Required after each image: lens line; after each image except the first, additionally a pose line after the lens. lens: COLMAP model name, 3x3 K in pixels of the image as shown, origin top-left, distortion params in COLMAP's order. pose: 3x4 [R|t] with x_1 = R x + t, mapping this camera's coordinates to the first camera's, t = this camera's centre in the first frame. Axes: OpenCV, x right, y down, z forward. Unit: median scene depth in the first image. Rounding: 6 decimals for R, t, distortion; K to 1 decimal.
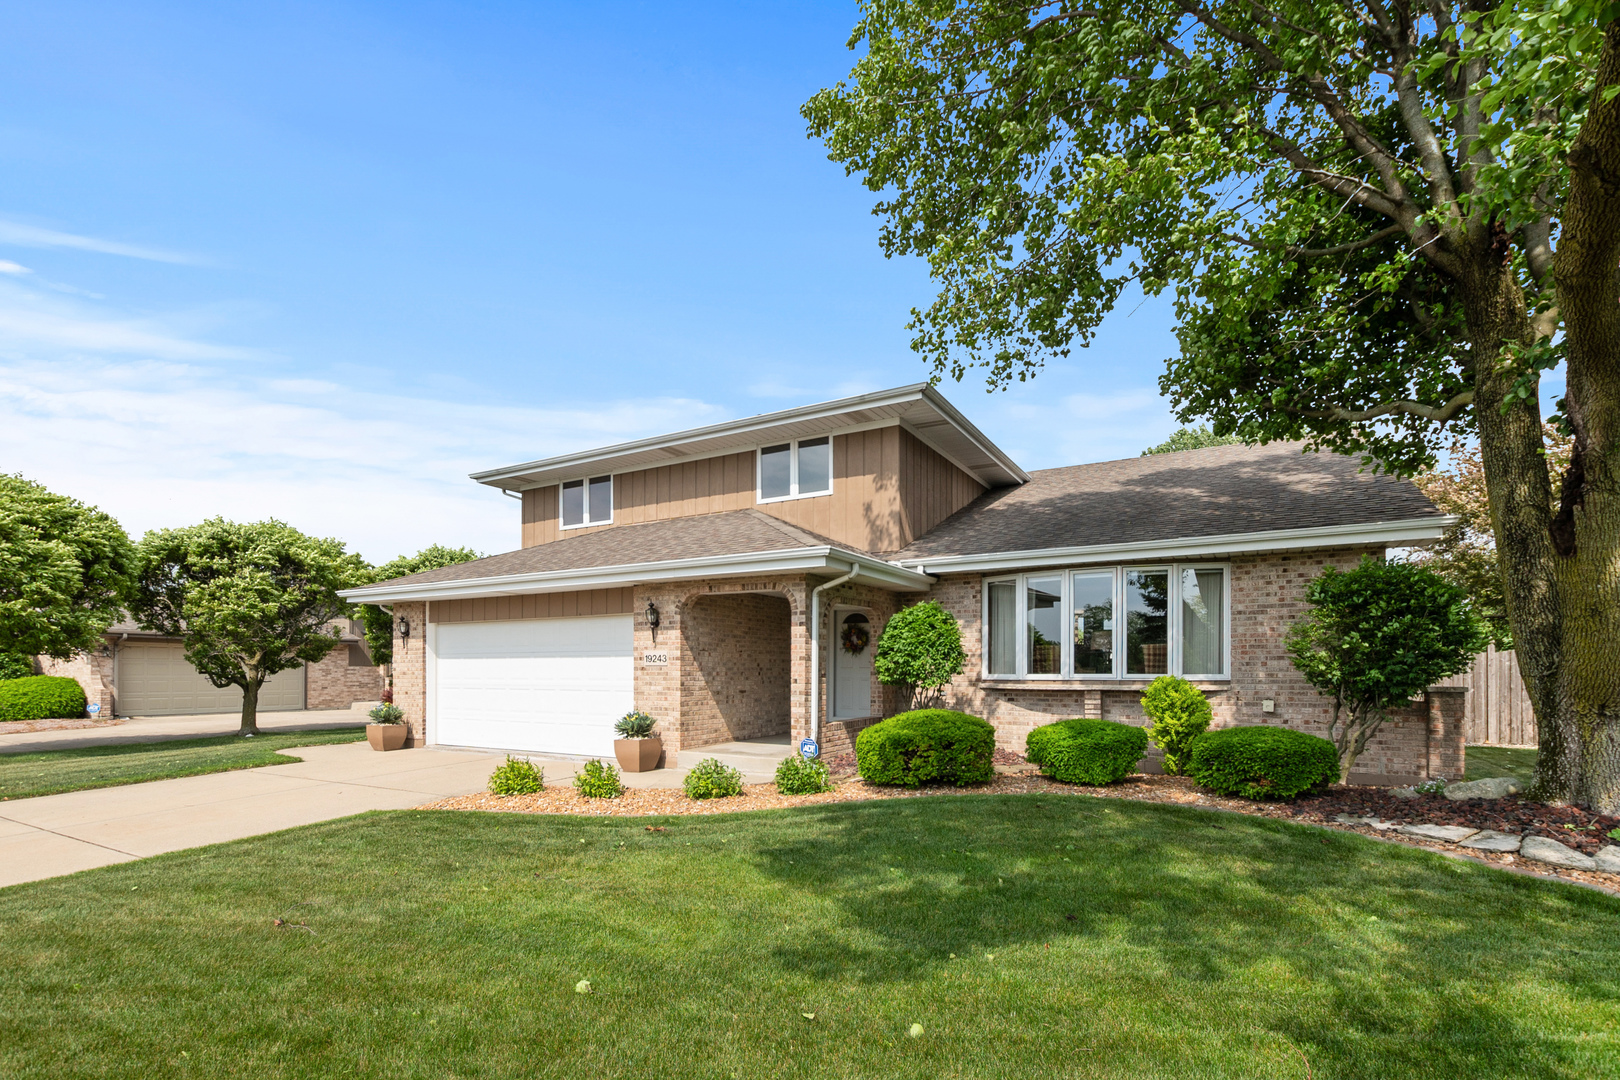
lens RADIAL K [[718.6, 0, 819.4], [0, 718.6, 514.2], [0, 0, 1]] dist [0.001764, -0.000289]
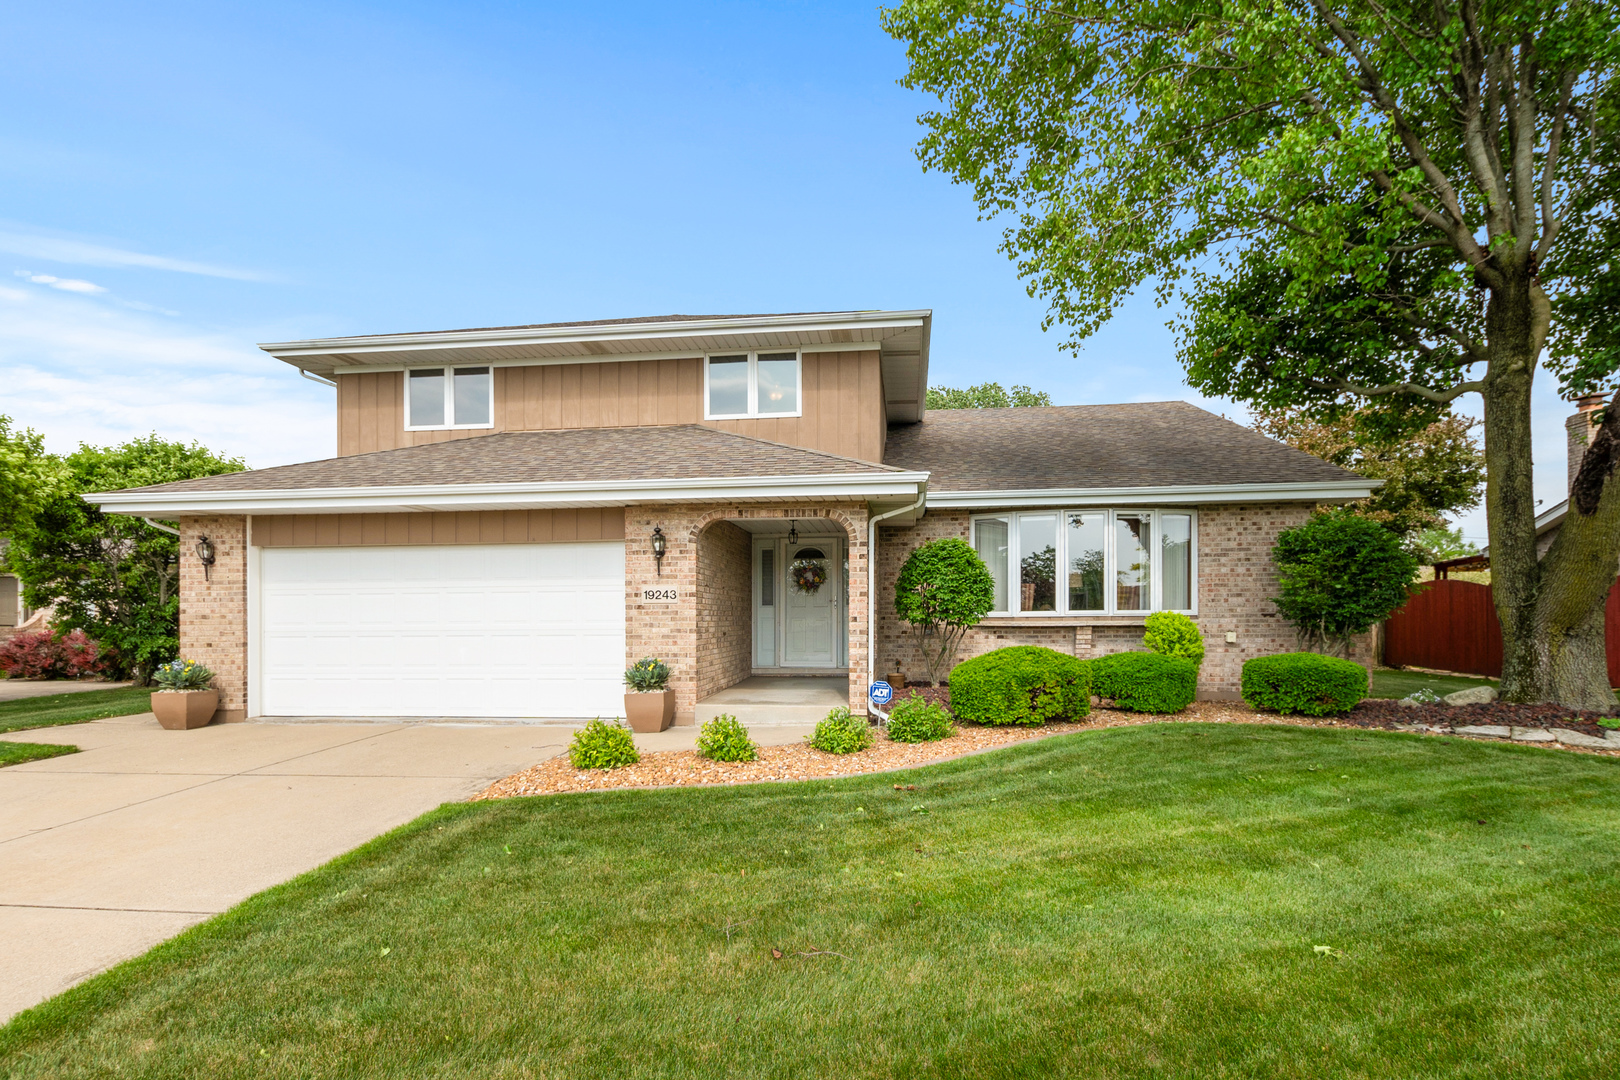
lens RADIAL K [[765.7, 0, 810.1], [0, 765.7, 453.2], [0, 0, 1]] dist [0.000957, 0.000029]
pose [[0.922317, 0.073106, 0.379456, -0.433501], [-0.074999, 0.997135, -0.009814, 0.035411], [-0.379087, -0.019408, 0.925158, 0.127127]]
